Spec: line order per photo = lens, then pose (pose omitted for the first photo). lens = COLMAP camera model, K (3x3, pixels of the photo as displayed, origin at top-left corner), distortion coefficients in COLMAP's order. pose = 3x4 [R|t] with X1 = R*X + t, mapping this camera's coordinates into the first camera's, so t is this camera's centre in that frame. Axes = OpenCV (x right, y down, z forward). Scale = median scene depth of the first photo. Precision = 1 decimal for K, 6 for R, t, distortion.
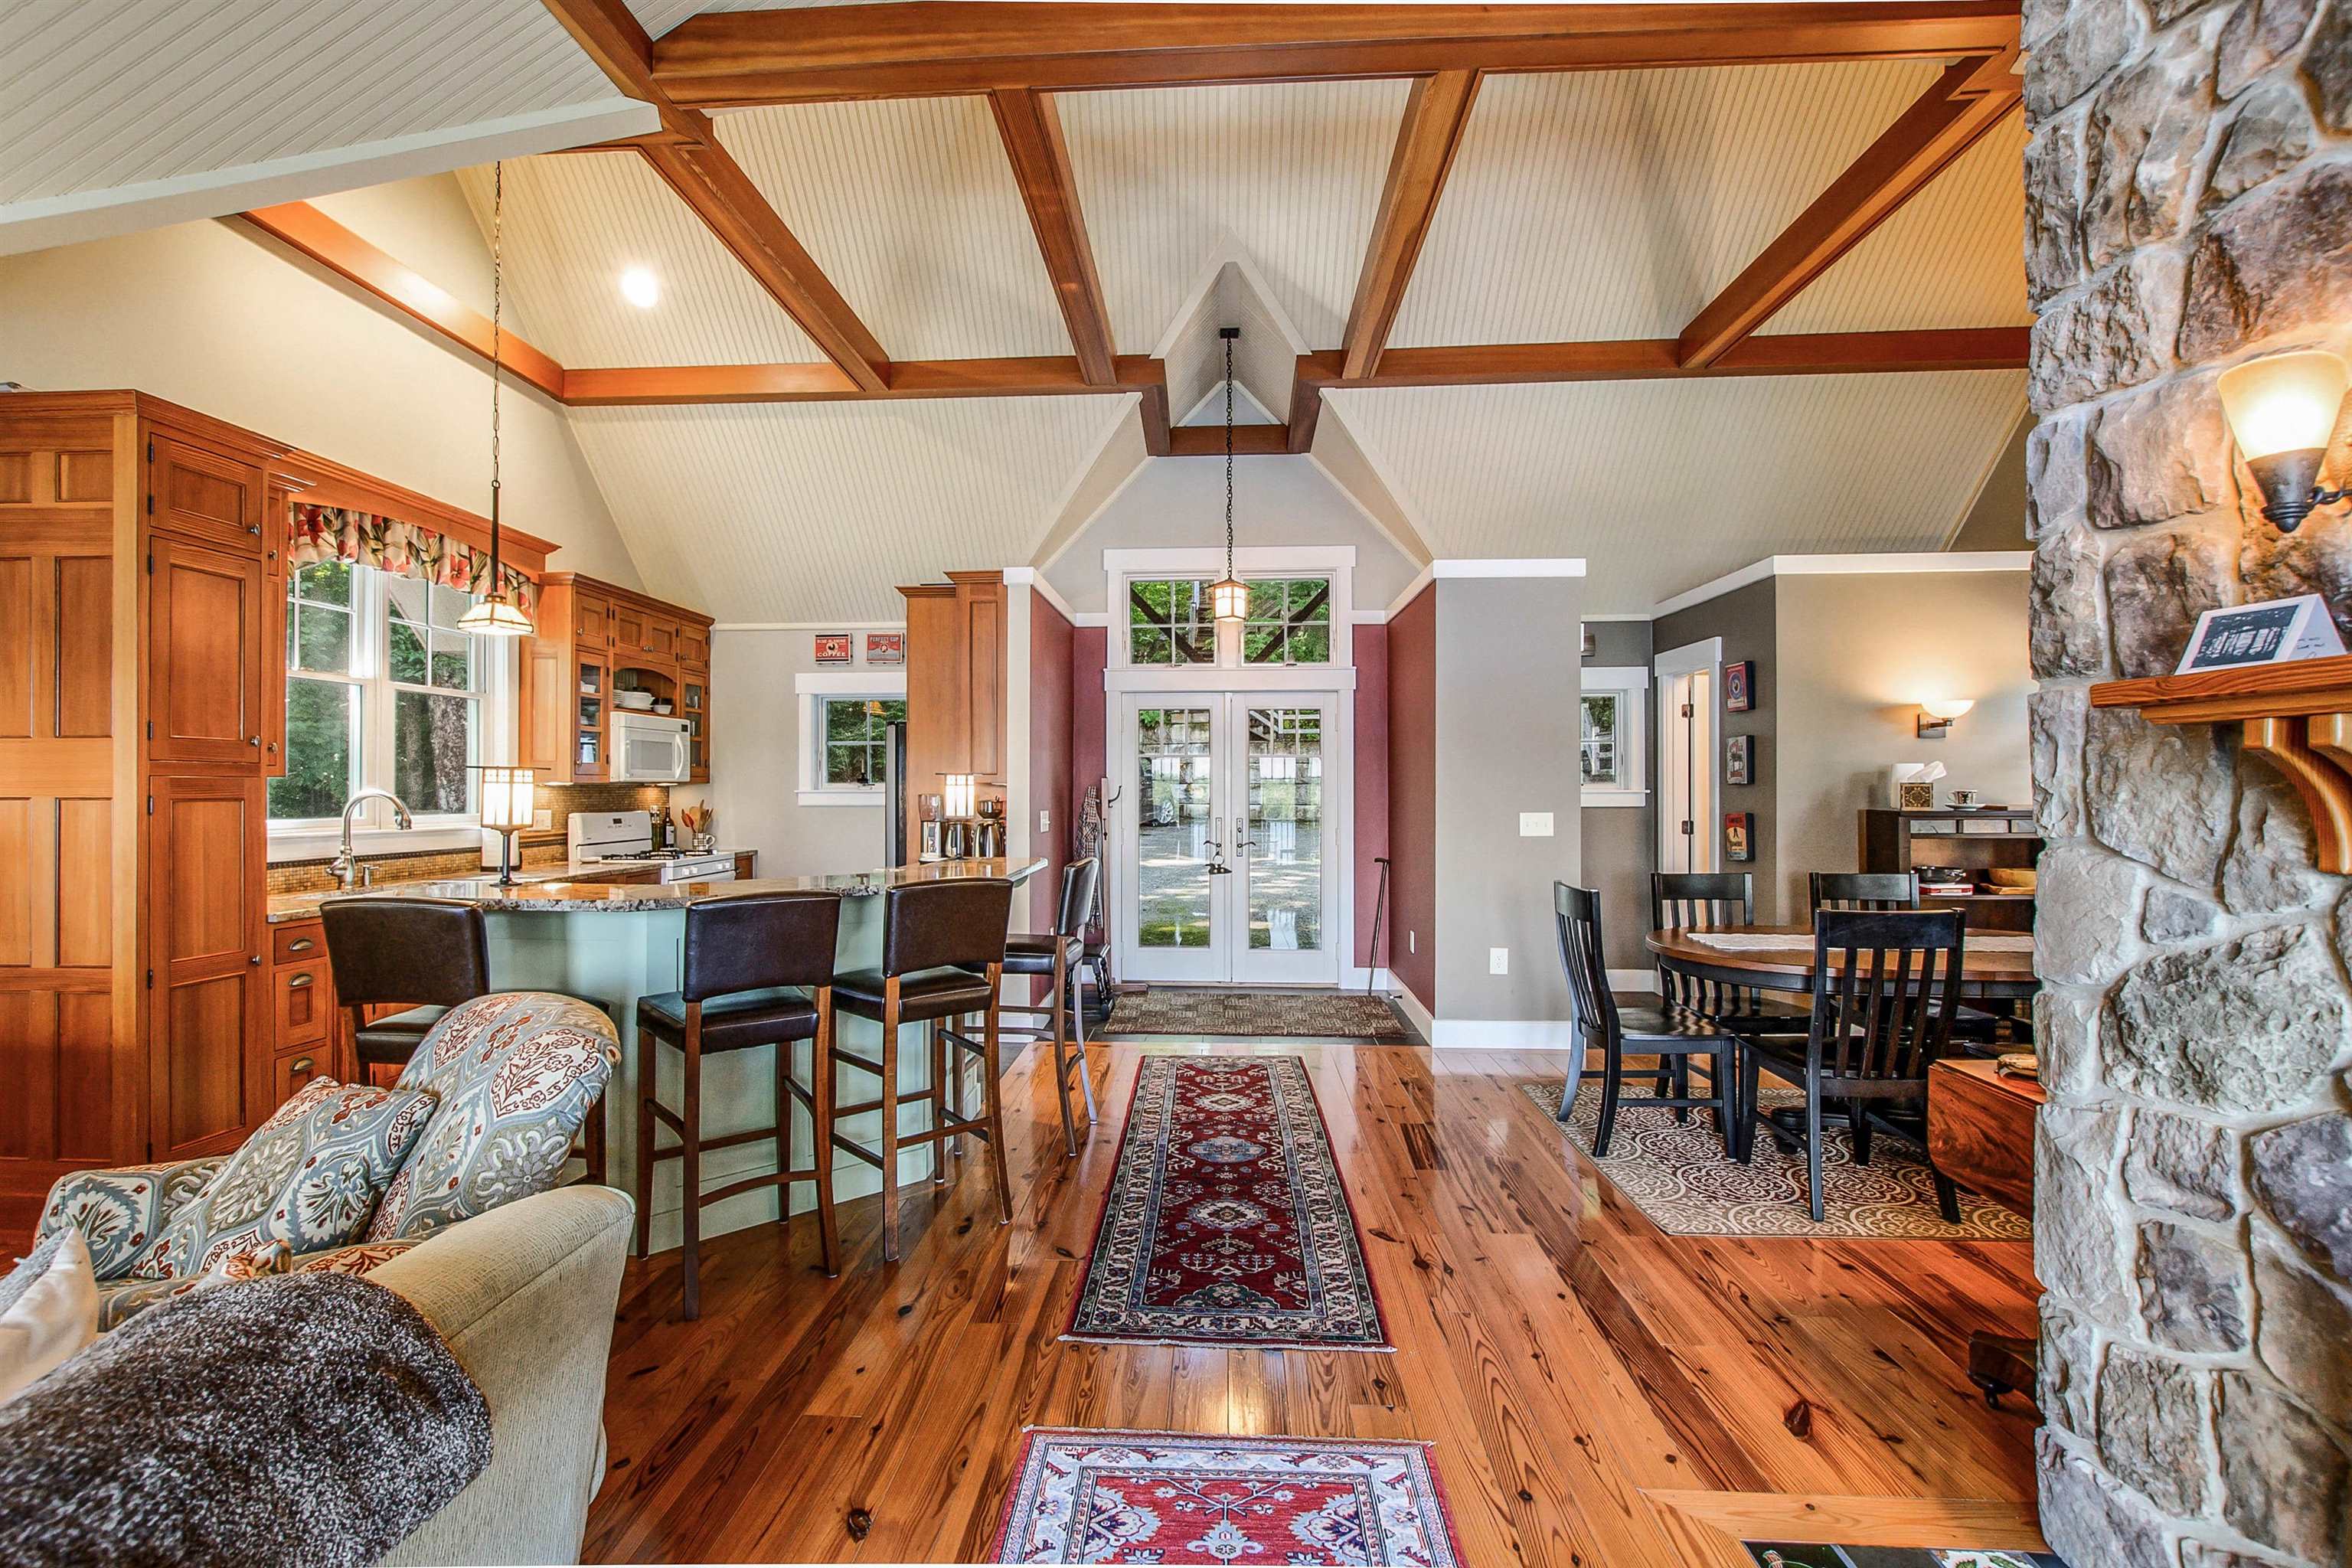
lens RADIAL K [[1061.3, 0, 1170.6], [0, 1061.3, 790.4], [0, 0, 1]] dist [-0.015681, 0.001878]
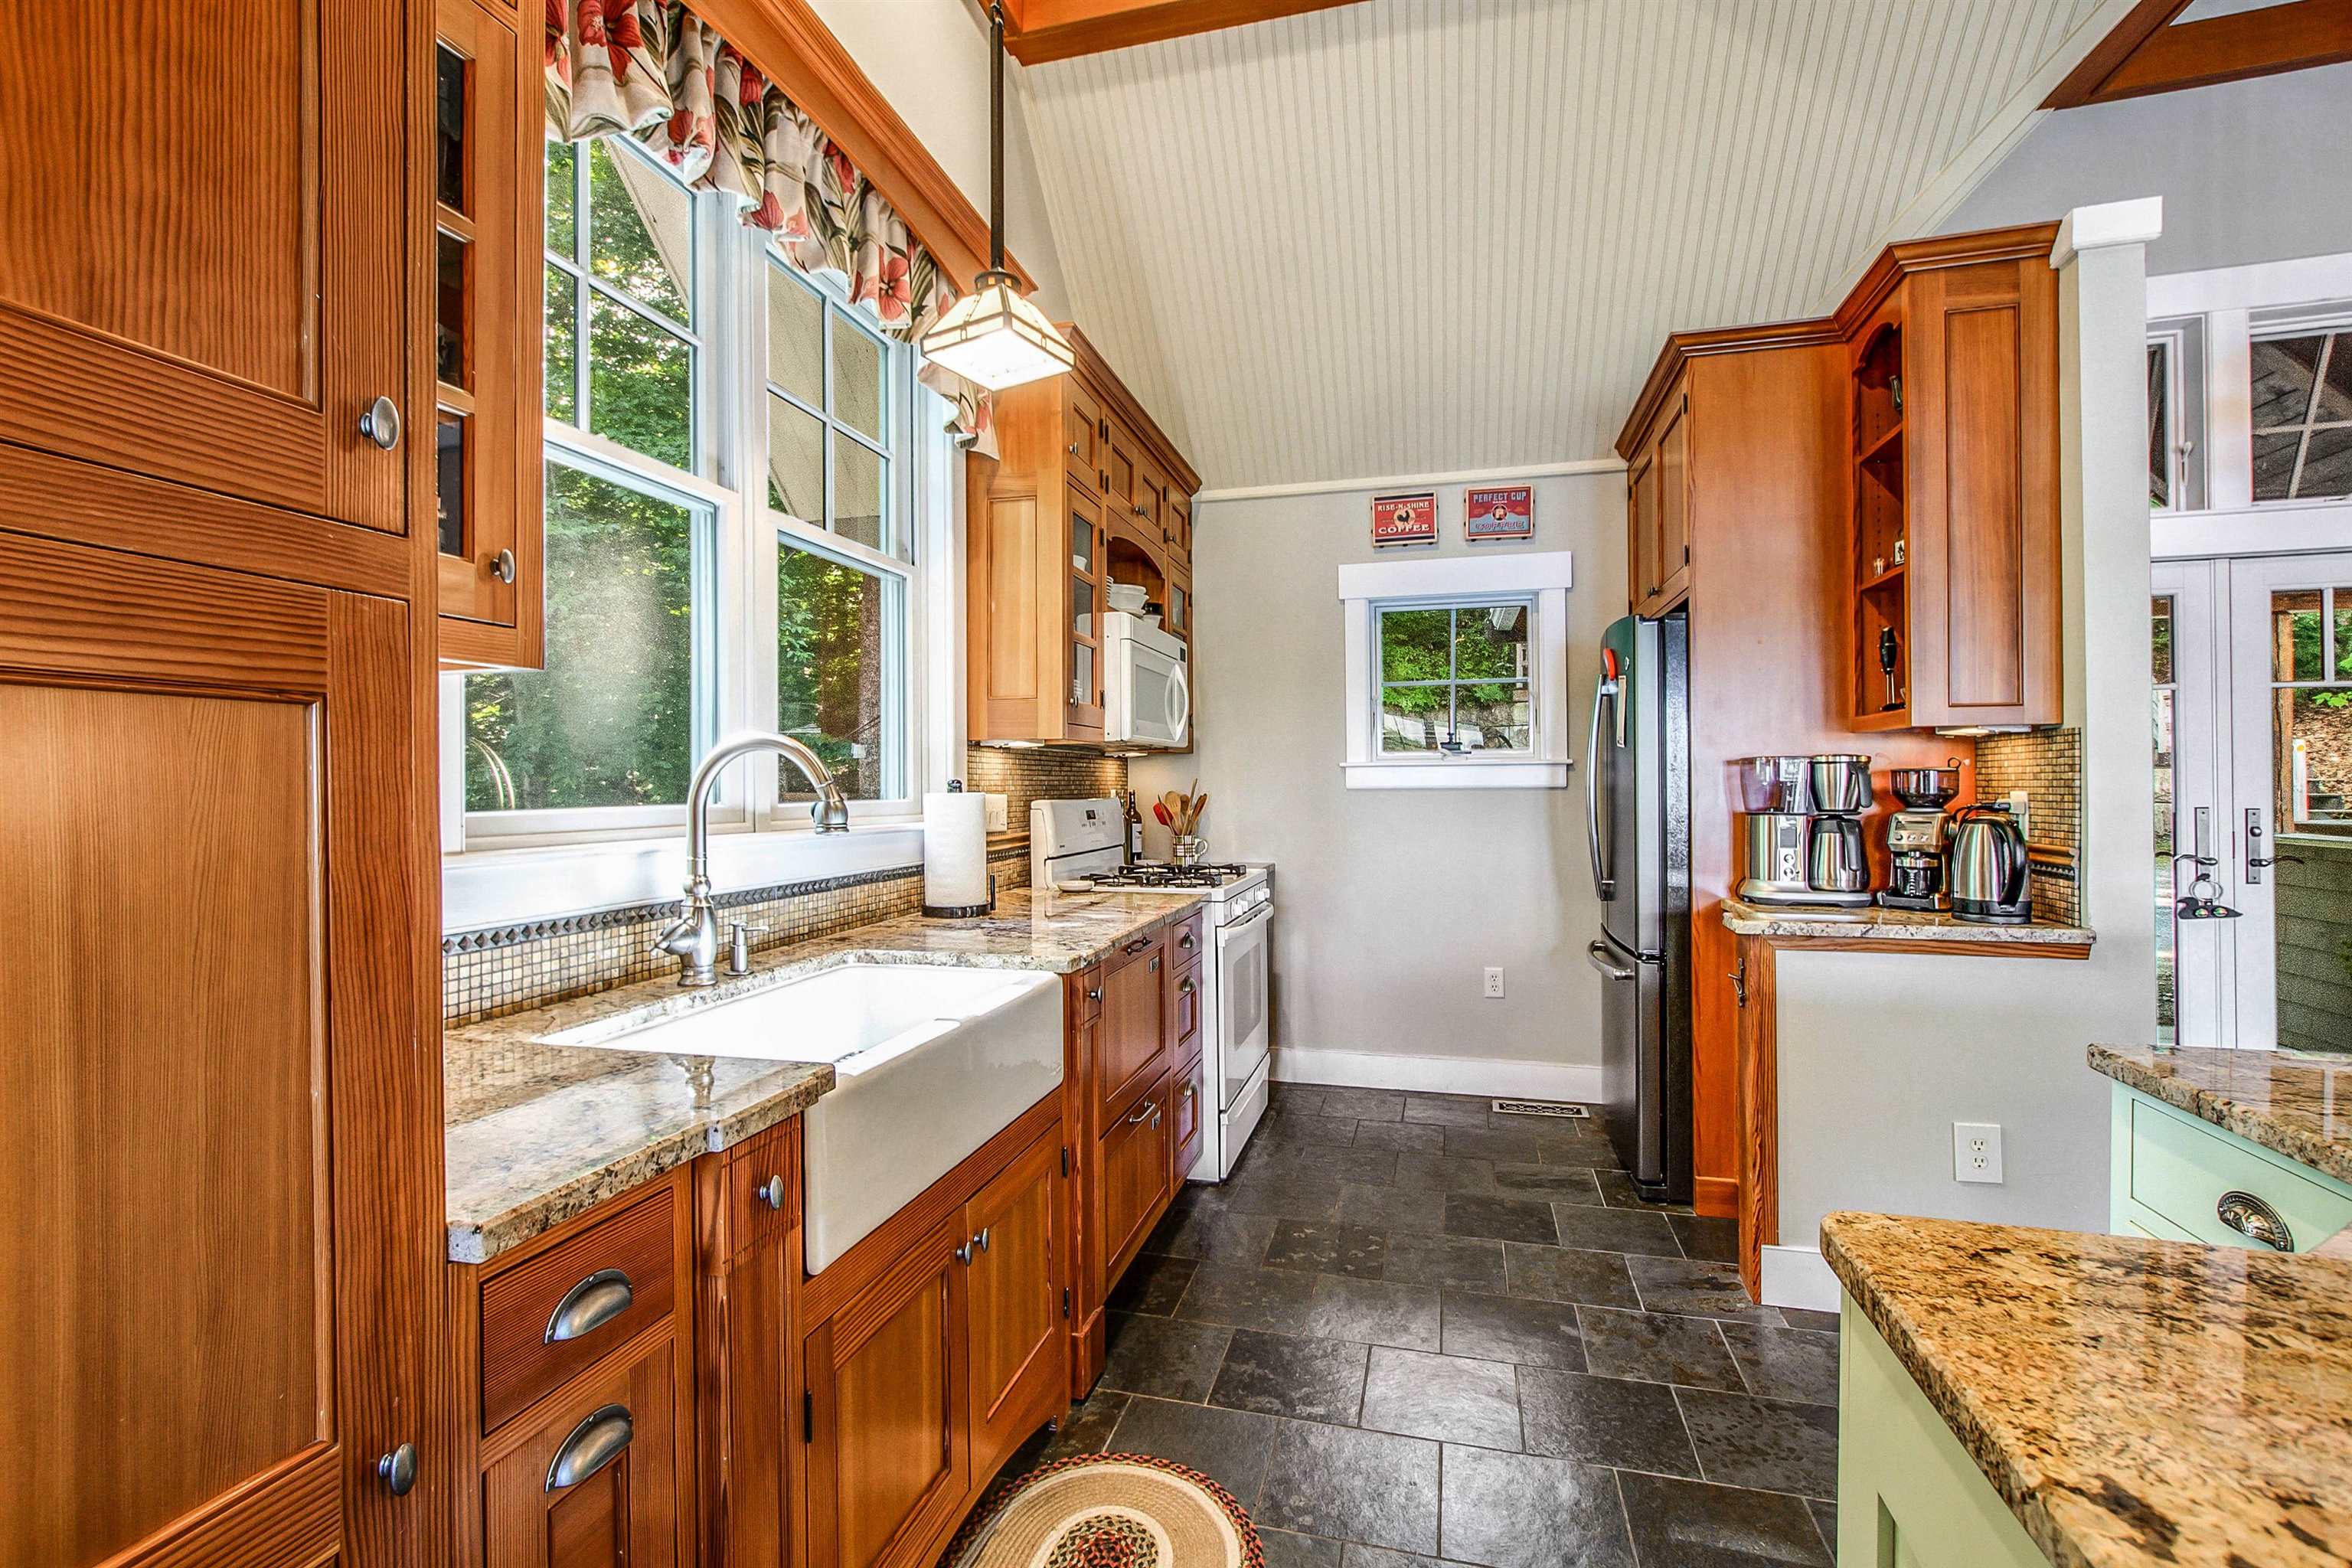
lens RADIAL K [[1061.3, 0, 1180.5], [0, 1061.3, 787.3], [0, 0, 1]] dist [-0.015681, 0.001878]
pose [[0.981967, -0.002770, -0.189030, -0.468940], [0.003537, 0.999987, 0.003720, 0.015985], [0.189018, -0.004321, 0.981964, 0.571725]]
